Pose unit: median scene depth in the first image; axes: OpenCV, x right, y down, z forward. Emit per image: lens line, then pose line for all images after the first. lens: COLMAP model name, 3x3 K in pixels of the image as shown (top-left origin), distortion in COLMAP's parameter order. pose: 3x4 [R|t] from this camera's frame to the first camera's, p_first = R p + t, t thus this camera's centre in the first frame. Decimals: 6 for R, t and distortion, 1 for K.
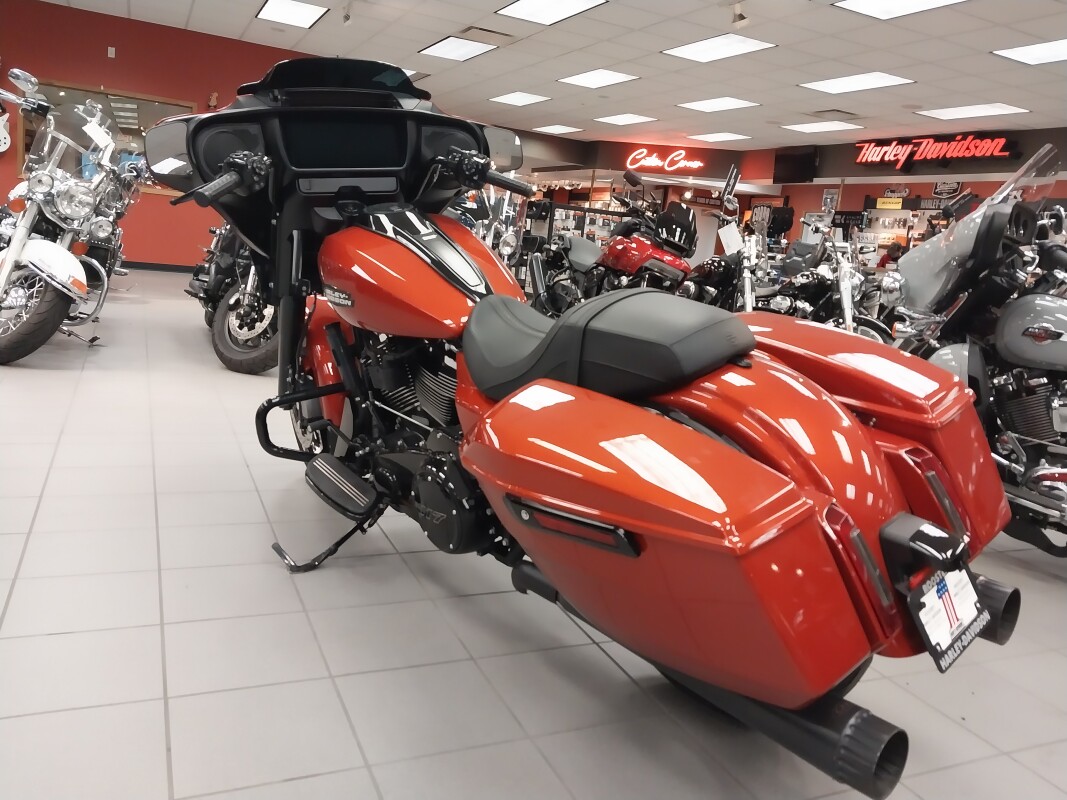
lens RADIAL K [[829.9, 0, 548.3], [0, 829.9, 398.0], [0, 0, 1]] dist [0.037458, -0.044637]
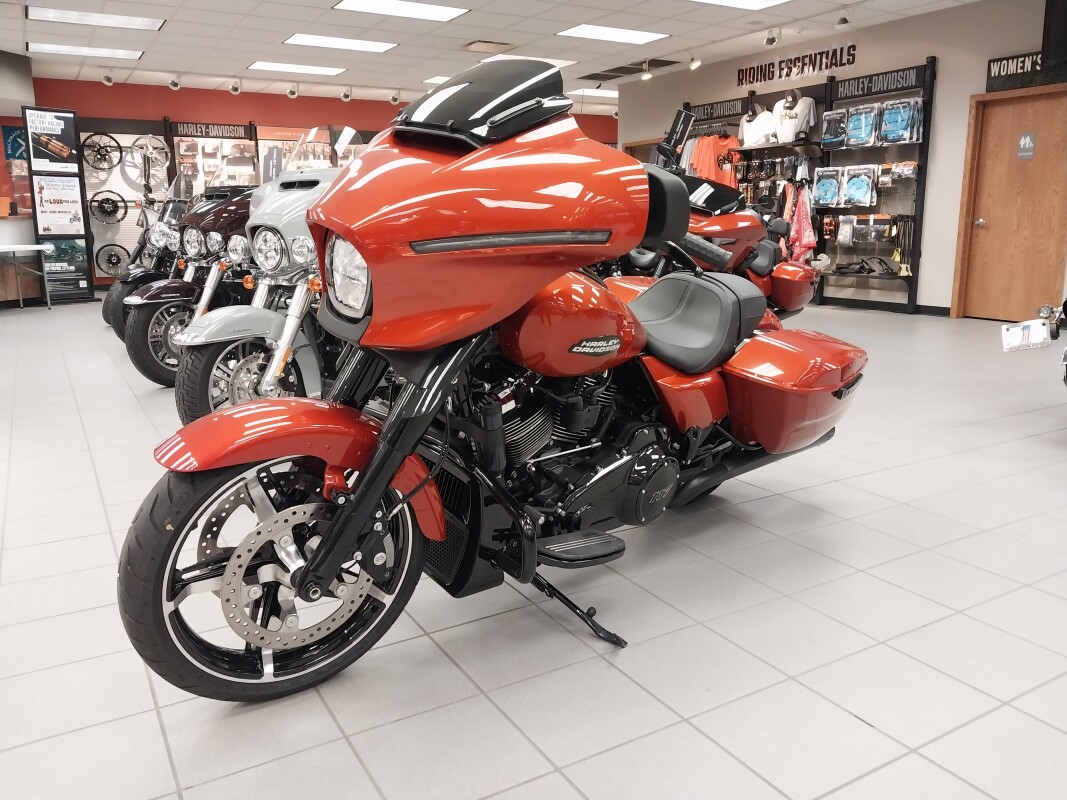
lens RADIAL K [[829.9, 0, 548.3], [0, 829.9, 398.0], [0, 0, 1]] dist [0.037458, -0.044637]
pose [[-0.080229, -0.312046, 0.946674, -0.179011], [0.181488, 0.929287, 0.321695, -0.059303], [-0.980115, 0.197619, -0.017923, 0.172402]]
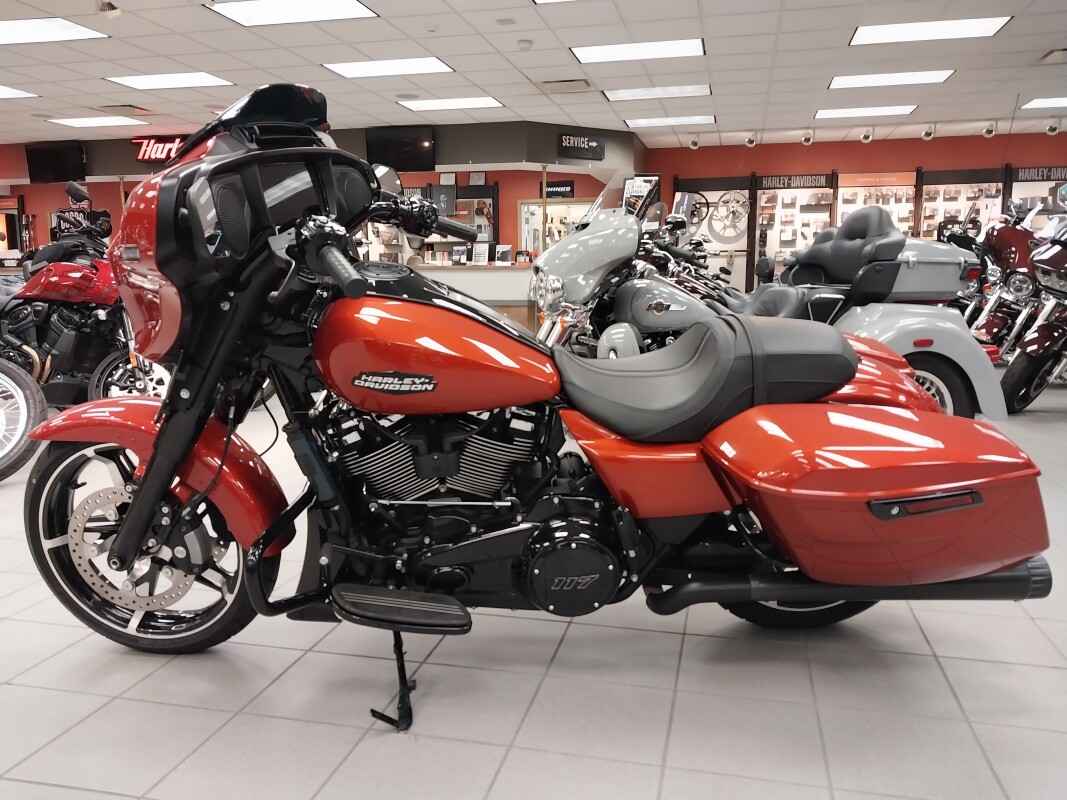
lens RADIAL K [[829.9, 0, 548.3], [0, 829.9, 398.0], [0, 0, 1]] dist [0.037458, -0.044637]
pose [[0.621011, -0.224492, 0.750965, -0.123285], [0.214789, 0.970171, 0.112401, -0.026669], [-0.753798, 0.091497, 0.650705, 0.056311]]
